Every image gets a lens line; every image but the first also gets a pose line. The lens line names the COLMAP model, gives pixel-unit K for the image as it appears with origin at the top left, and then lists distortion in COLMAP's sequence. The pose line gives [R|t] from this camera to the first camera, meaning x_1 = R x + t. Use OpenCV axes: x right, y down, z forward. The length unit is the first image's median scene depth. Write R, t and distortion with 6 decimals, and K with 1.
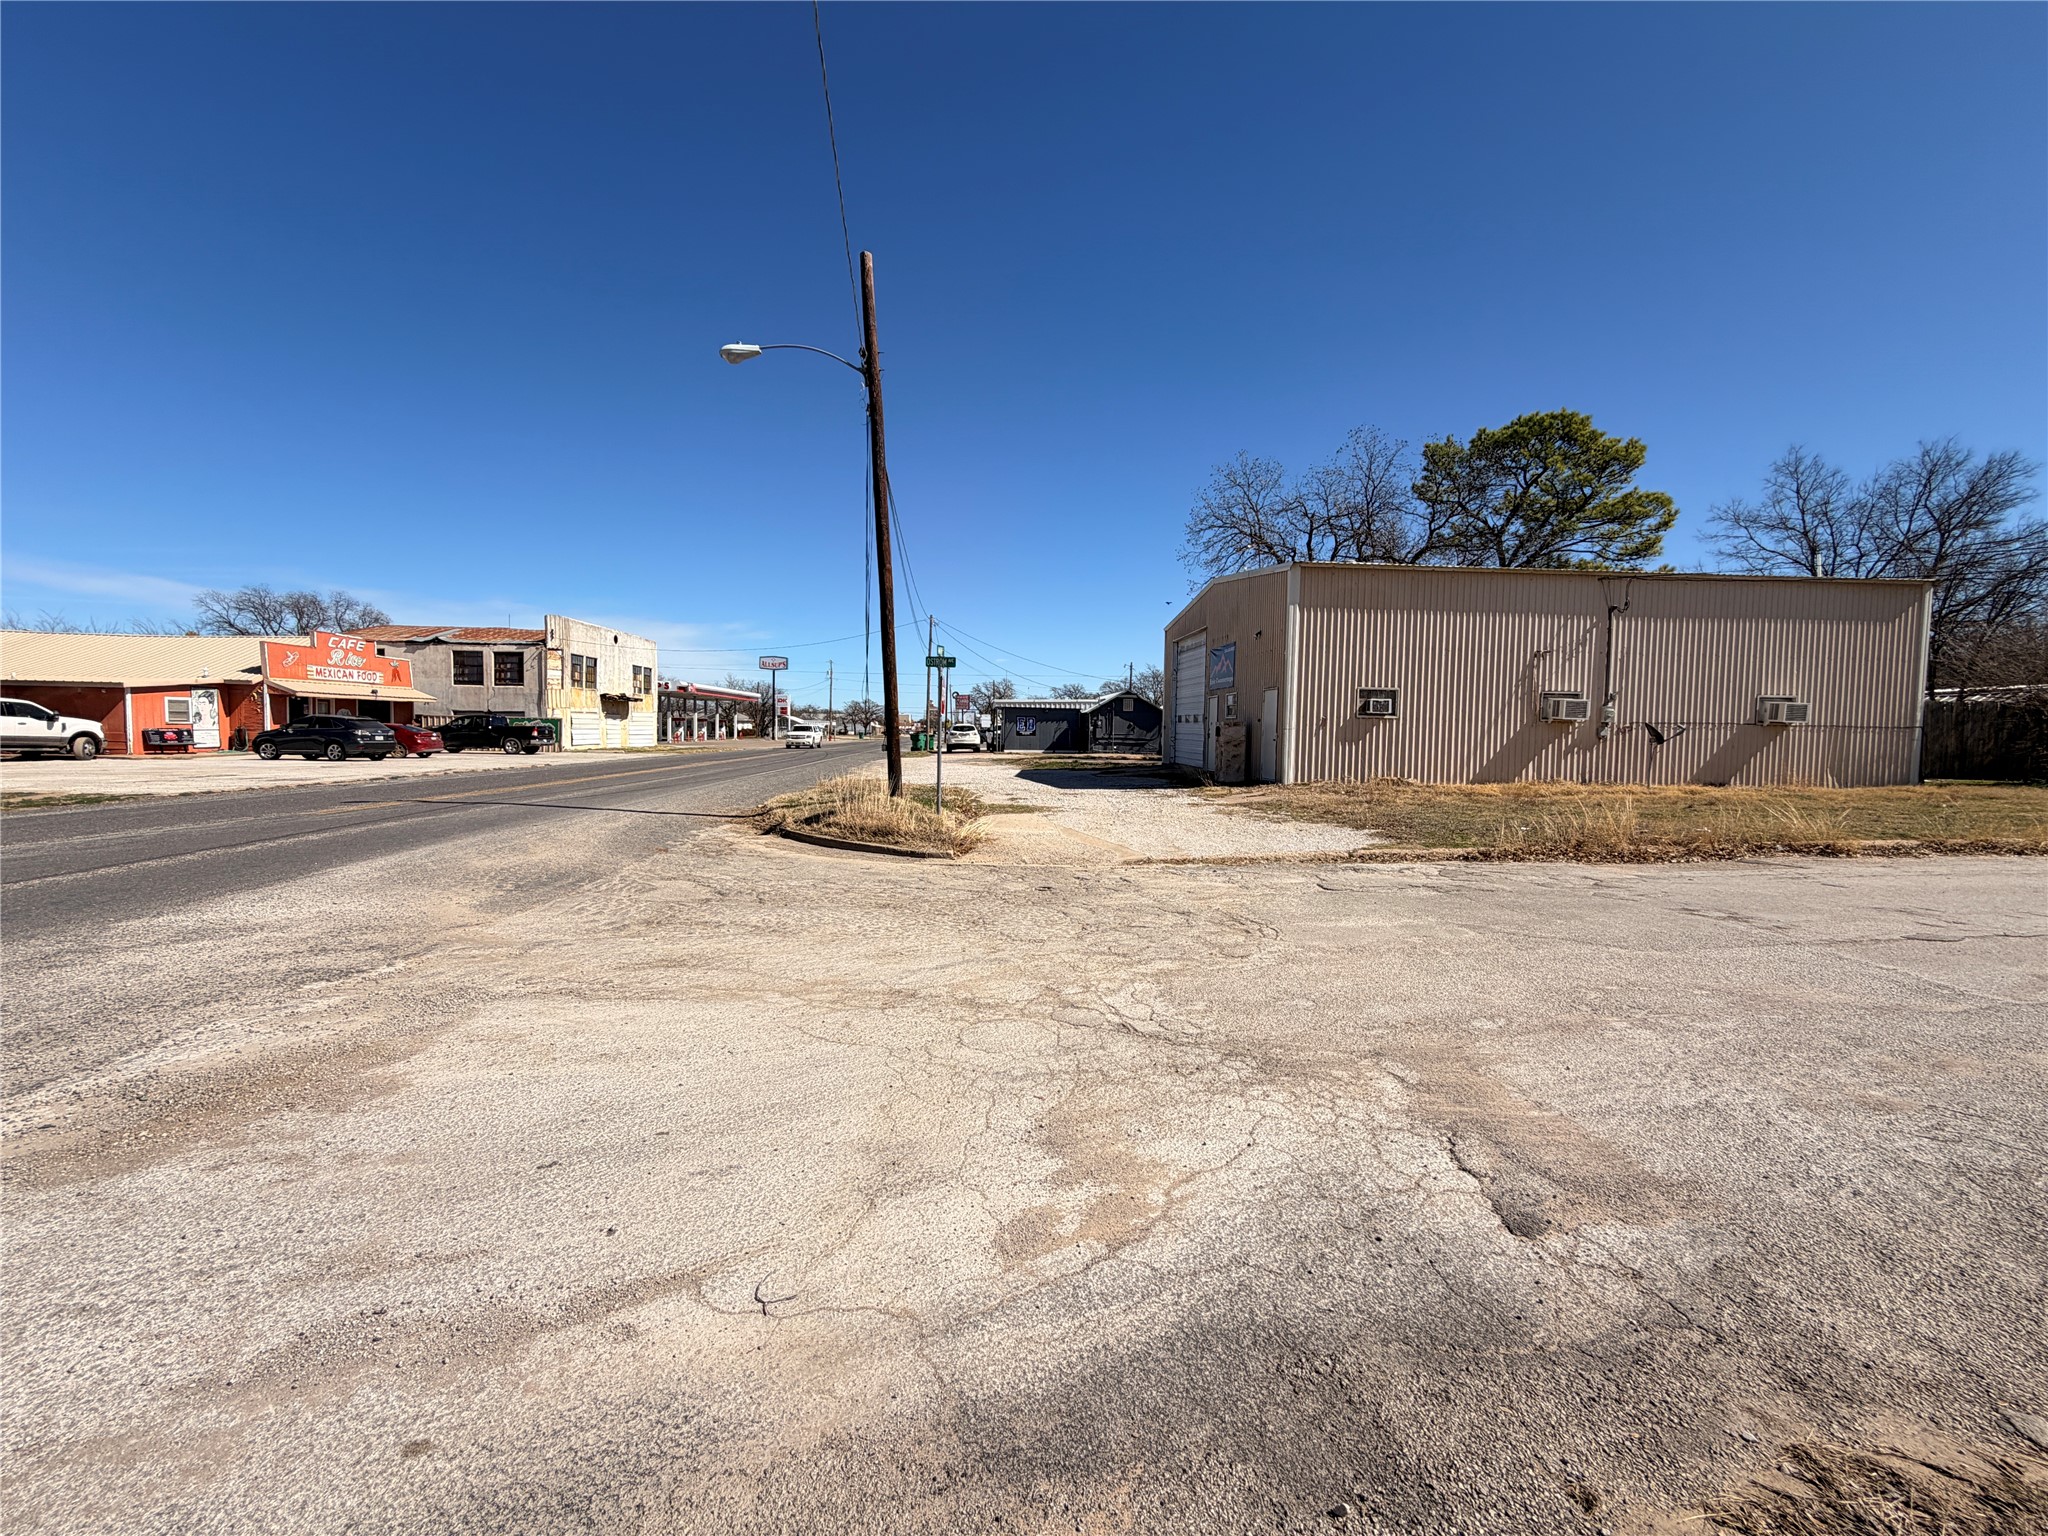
lens RADIAL K [[817.4, 0, 1027.0], [0, 817.4, 765.4], [0, 0, 1]] dist [0.000015, 0.000345]
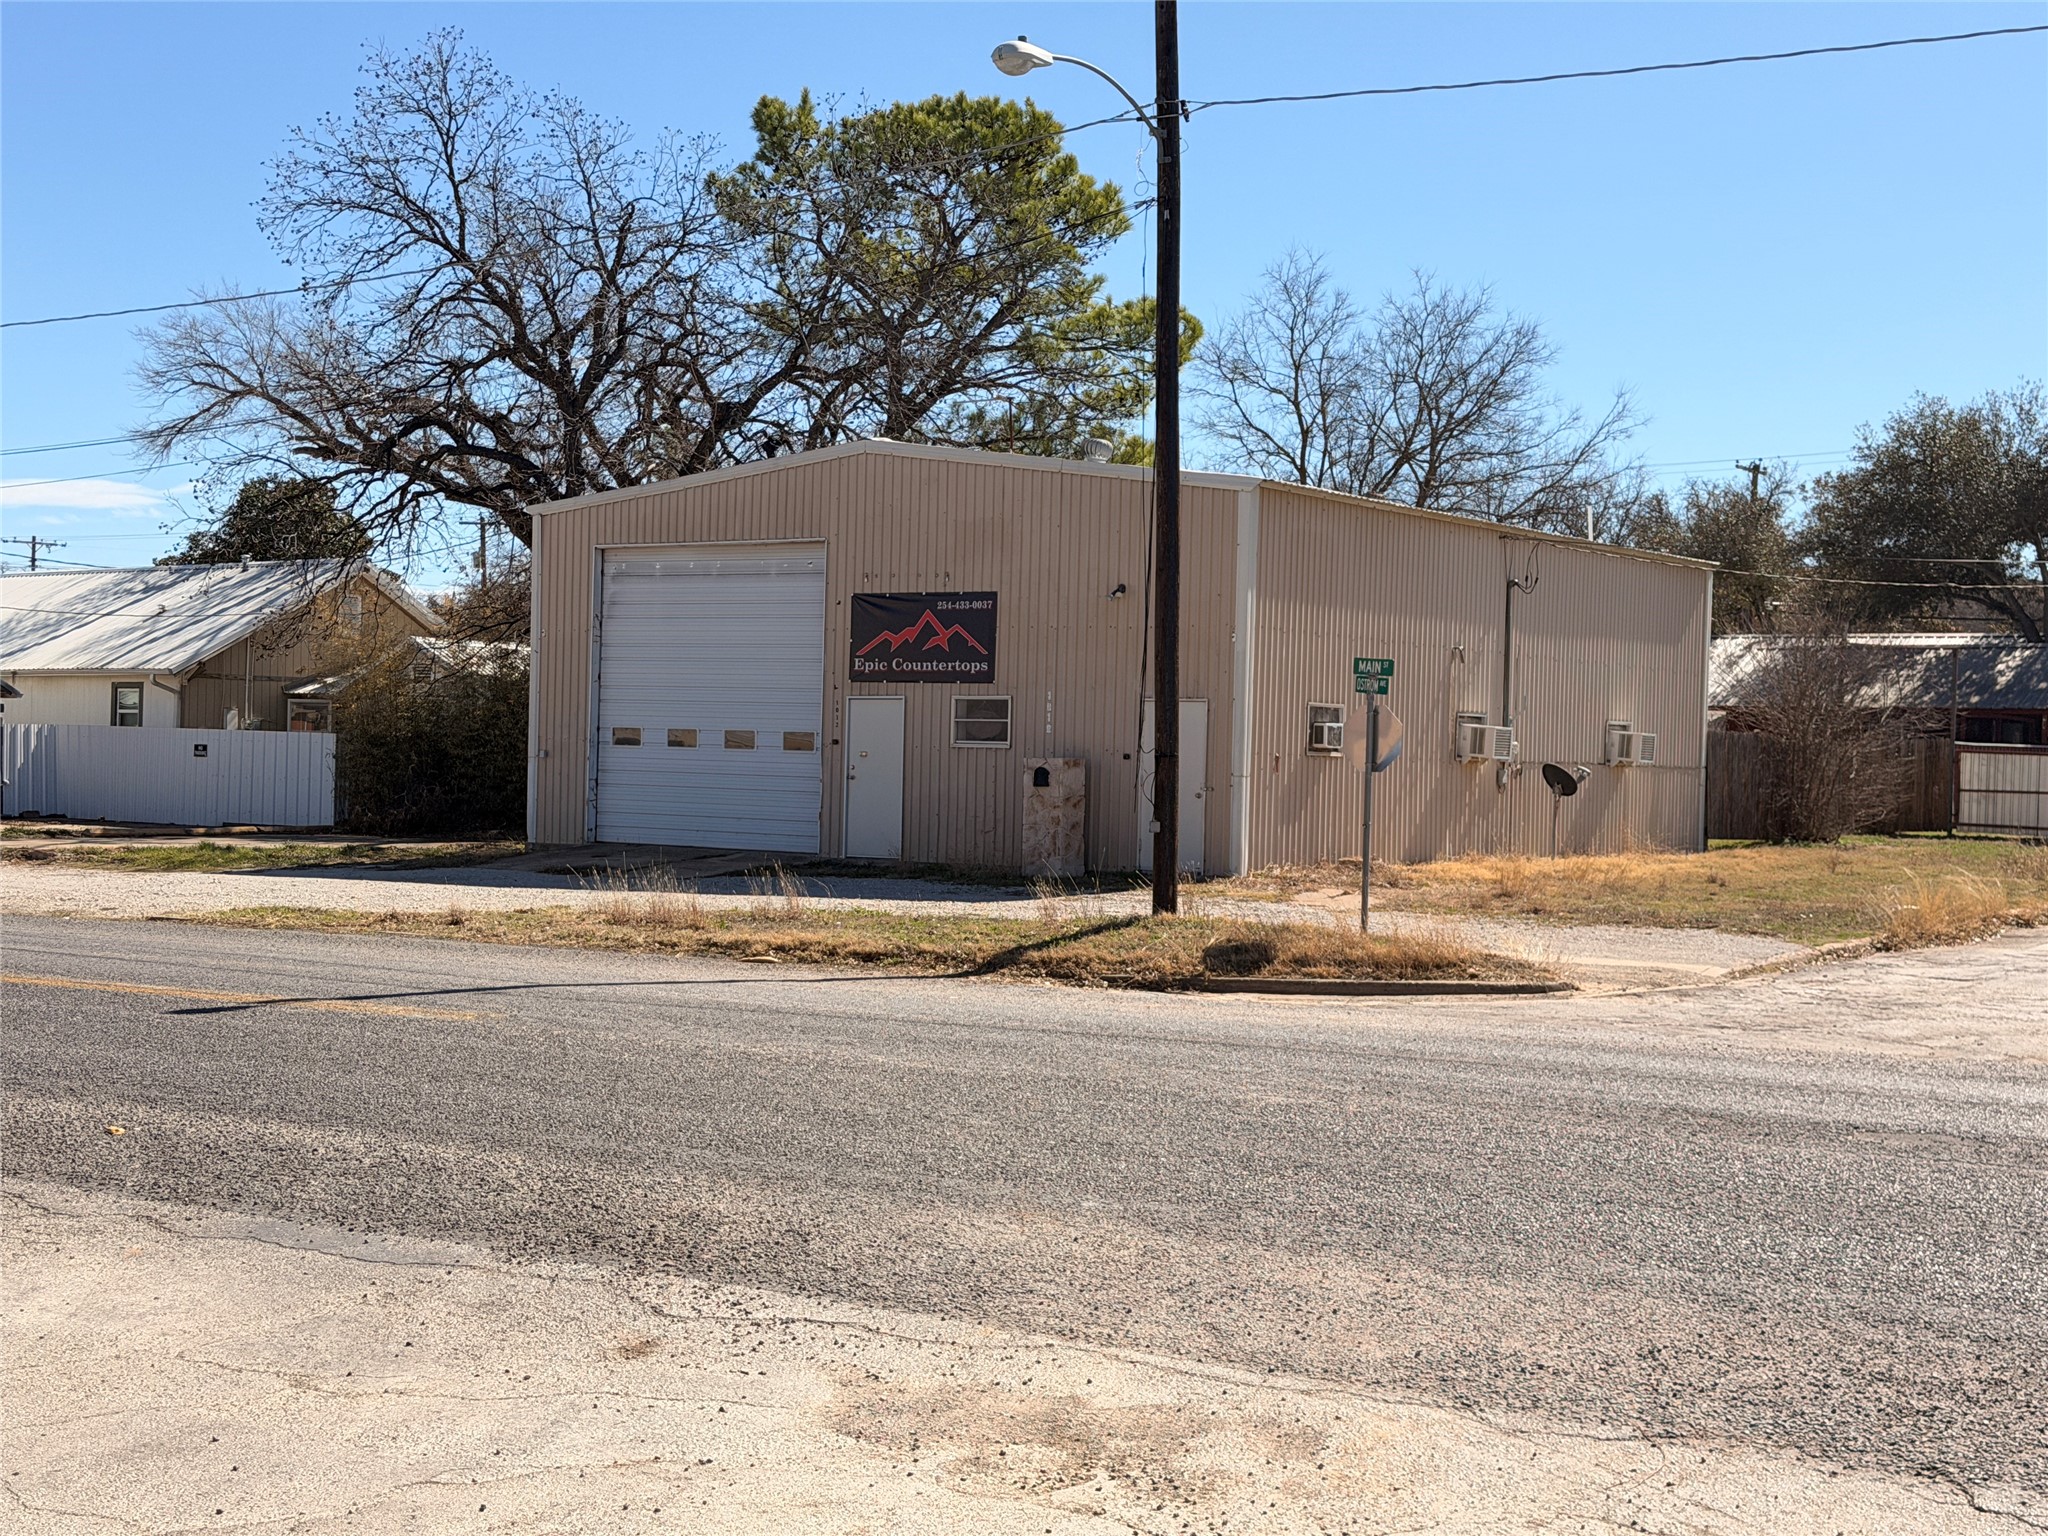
lens RADIAL K [[2833.3, 0, 1030.9], [0, 2833.3, 780.7], [0, 0, 1]] dist [0.158312, 0.000000]
pose [[0.612921, -0.006539, 0.790117, -0.953818], [0.023225, 0.999683, -0.009744, -0.018978], [-0.789803, 0.024323, 0.612878, -0.047989]]
